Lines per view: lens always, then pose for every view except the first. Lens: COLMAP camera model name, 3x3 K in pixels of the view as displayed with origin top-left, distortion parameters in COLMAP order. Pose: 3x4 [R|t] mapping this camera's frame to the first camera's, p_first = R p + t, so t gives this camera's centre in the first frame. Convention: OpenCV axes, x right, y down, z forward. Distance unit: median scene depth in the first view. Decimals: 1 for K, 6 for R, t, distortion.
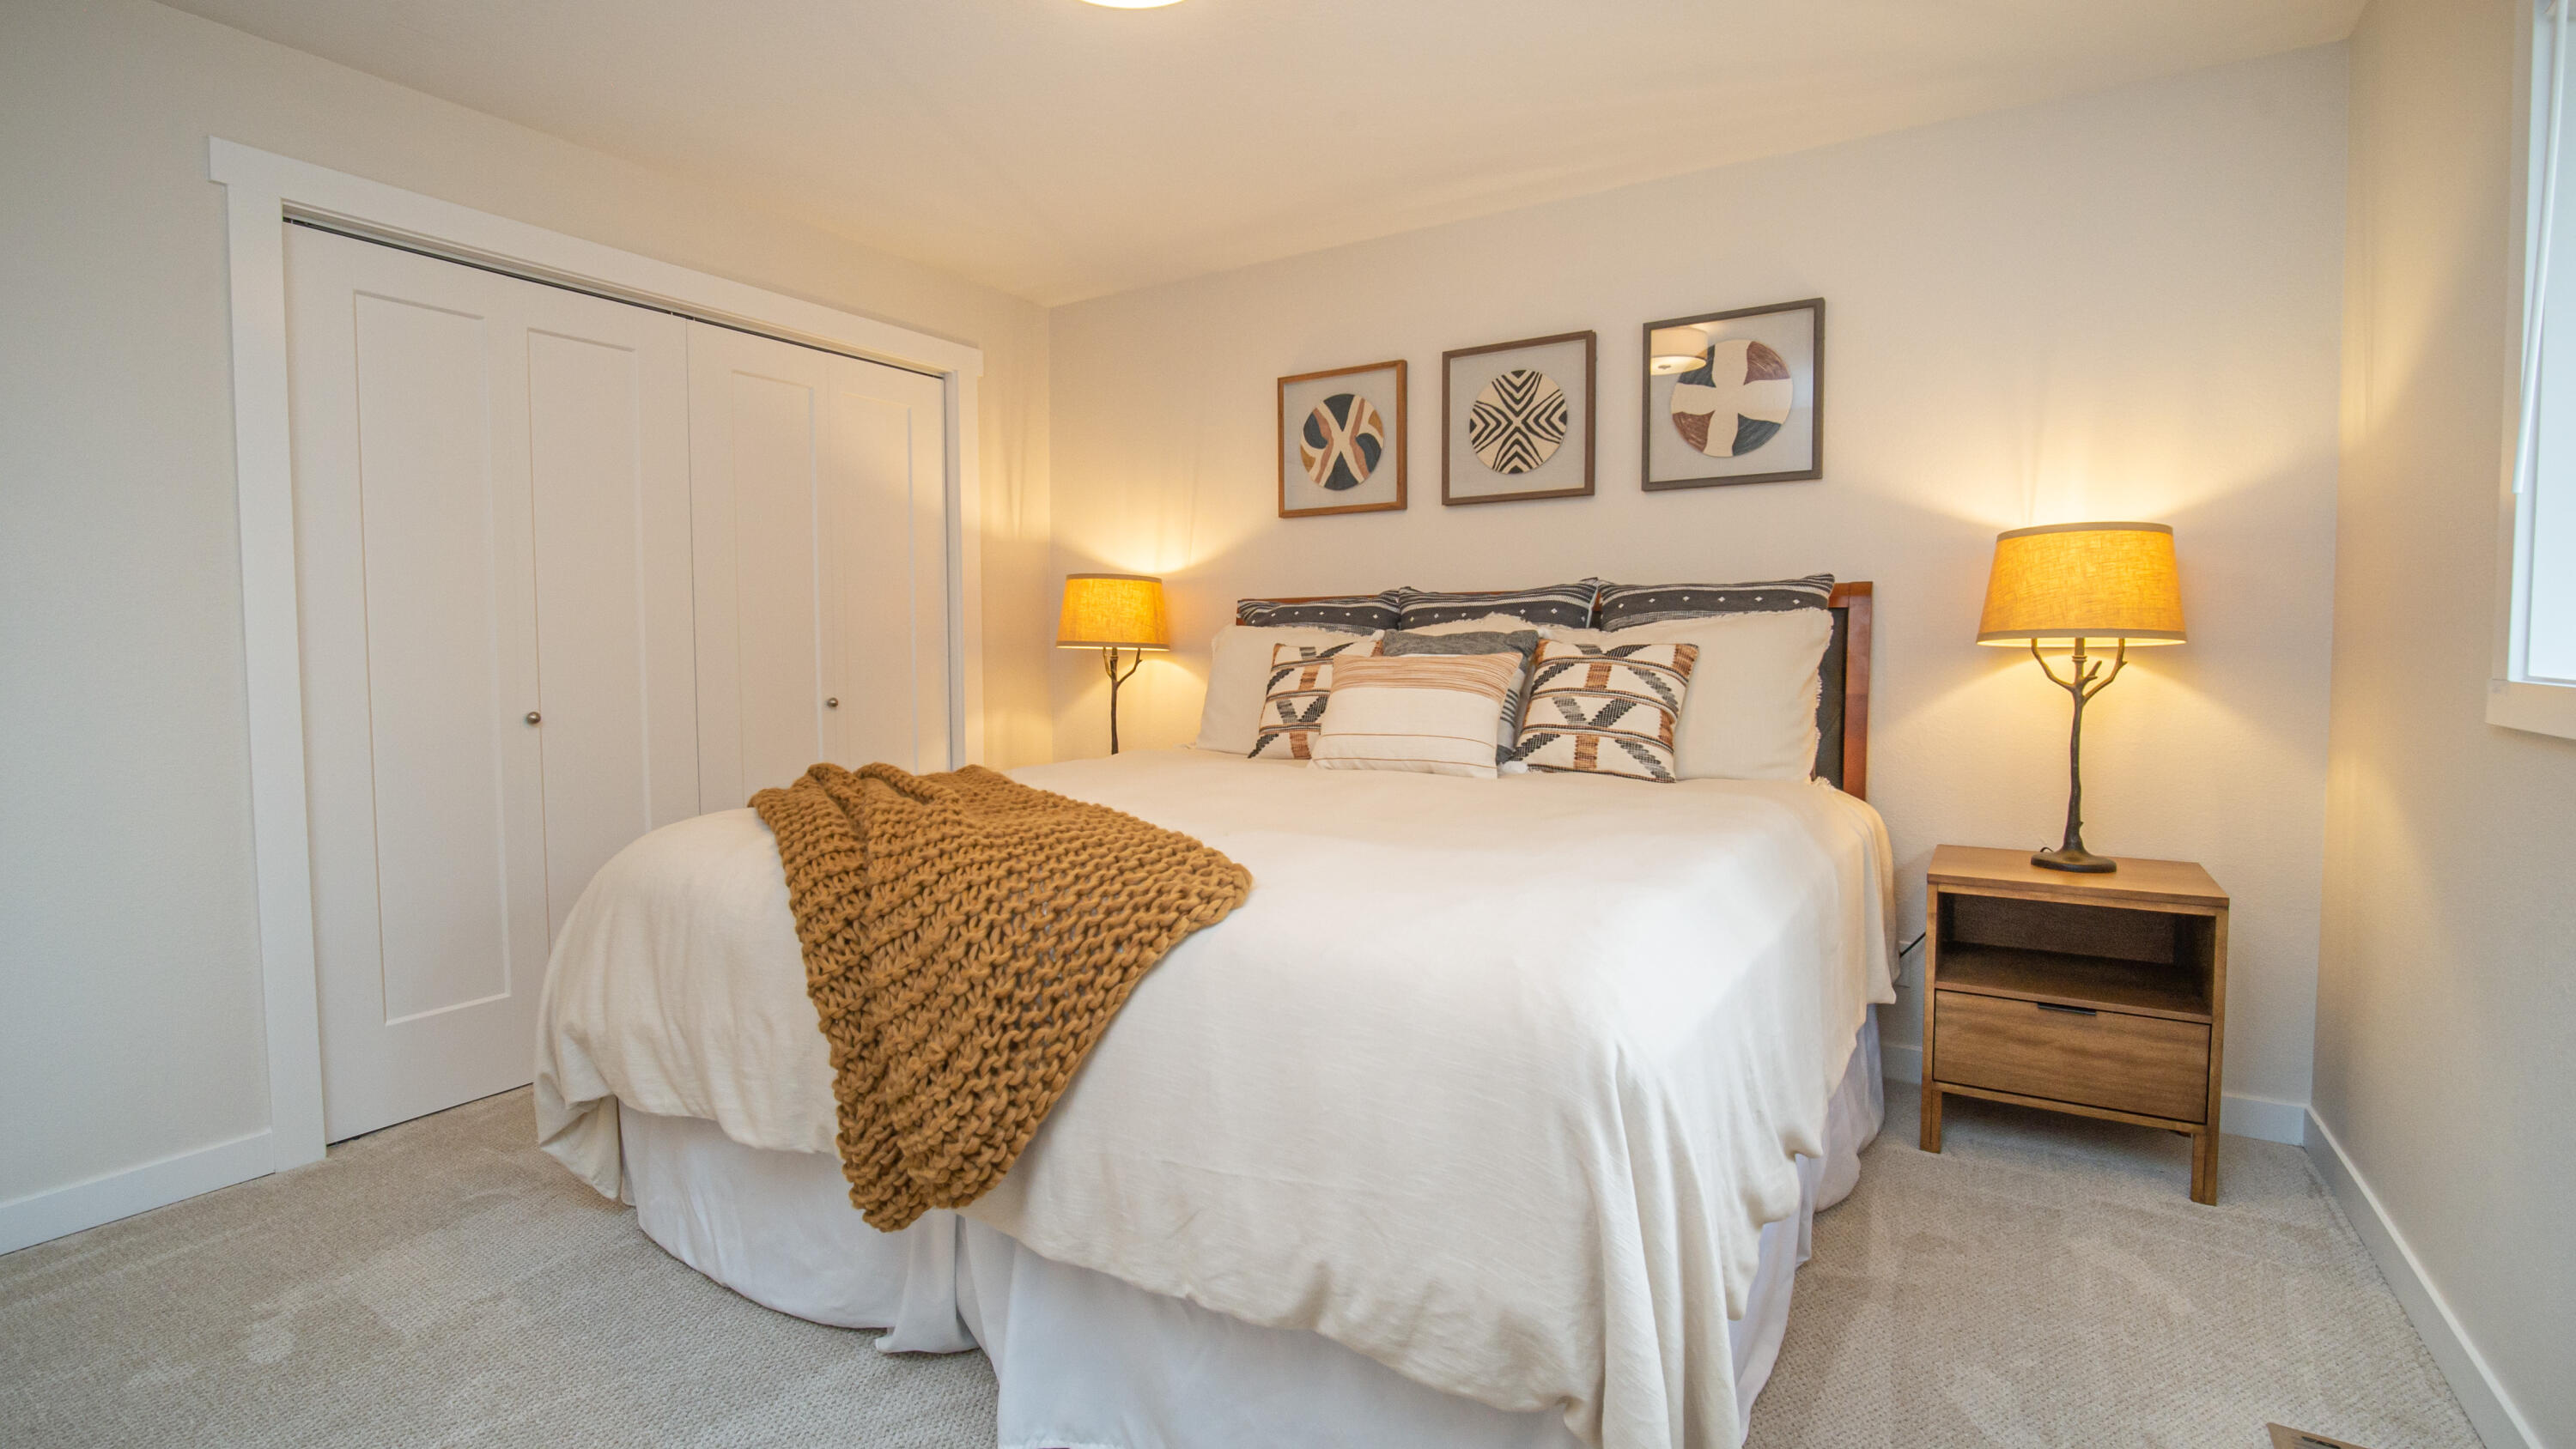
lens RADIAL K [[1155.1, 0, 1280.5], [0, 1155.1, 706.4], [0, 0, 1]] dist [-0.016709, -0.000874]
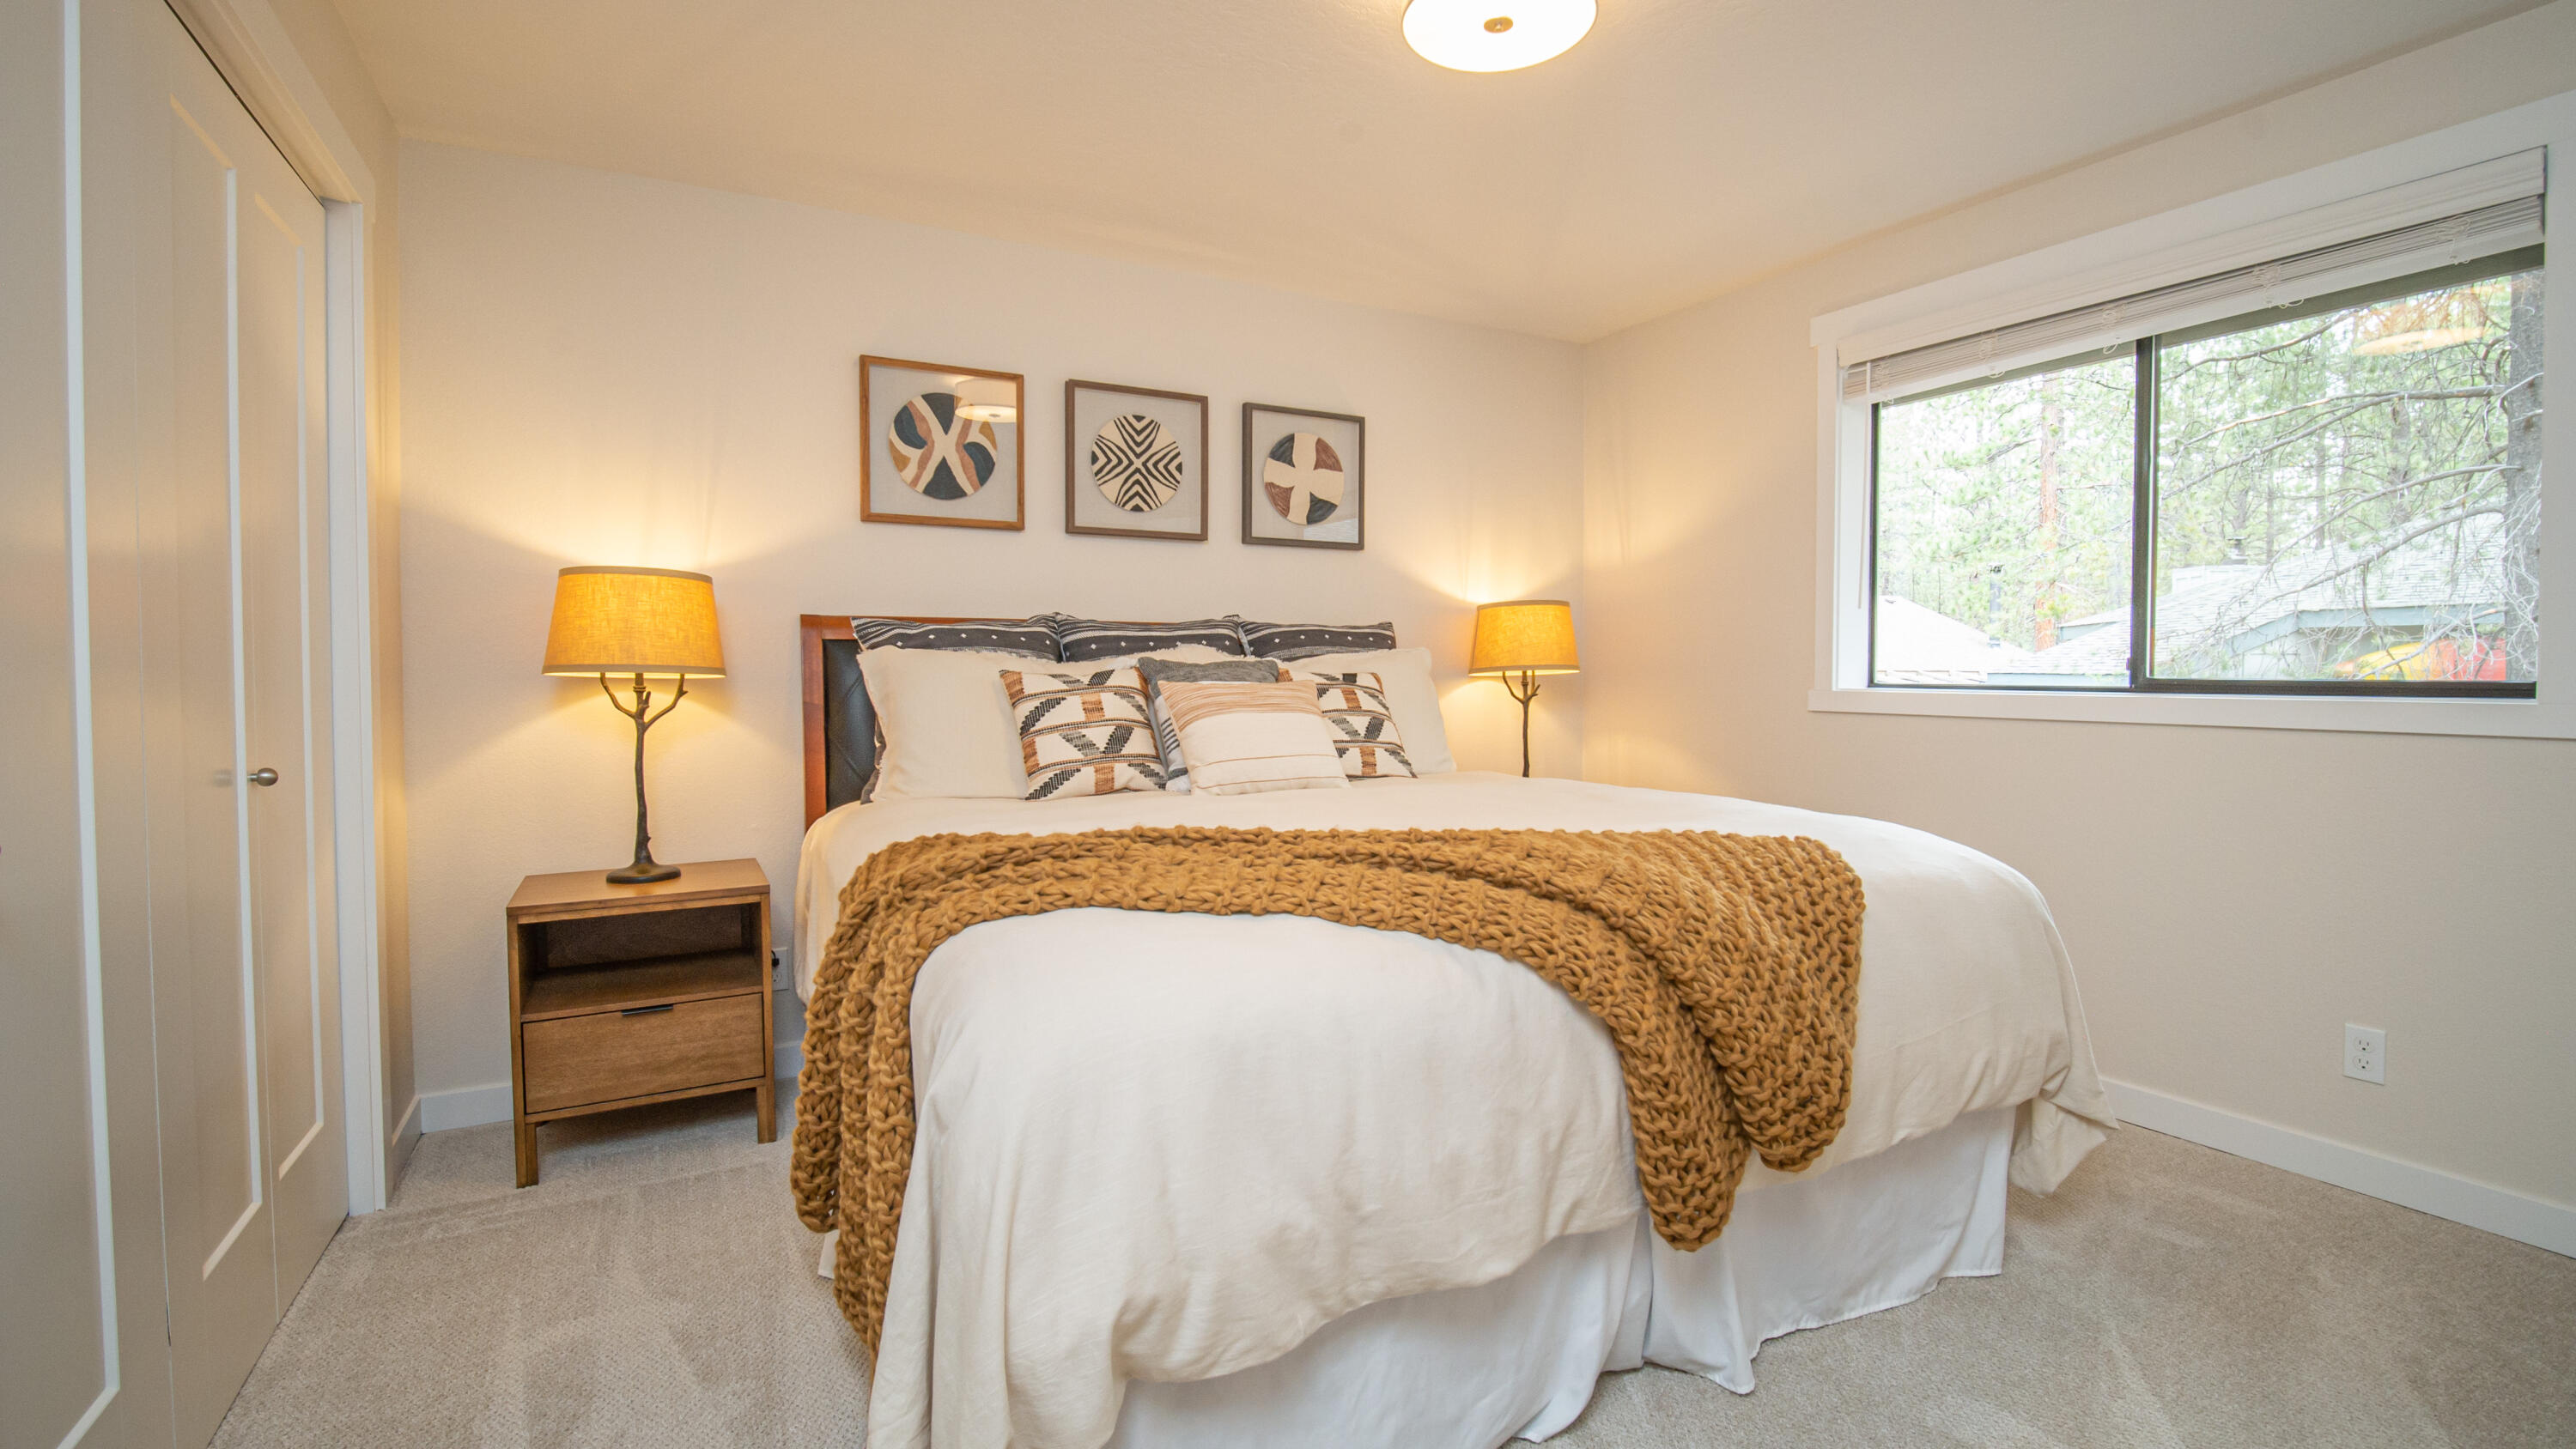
lens RADIAL K [[1155.1, 0, 1280.5], [0, 1155.1, 706.4], [0, 0, 1]] dist [-0.016709, -0.000874]
pose [[0.489388, -0.020419, 0.871827, -0.661592], [0.041794, 0.999126, -0.000060, -0.017279], [-0.871064, 0.036467, 0.489814, 0.372274]]
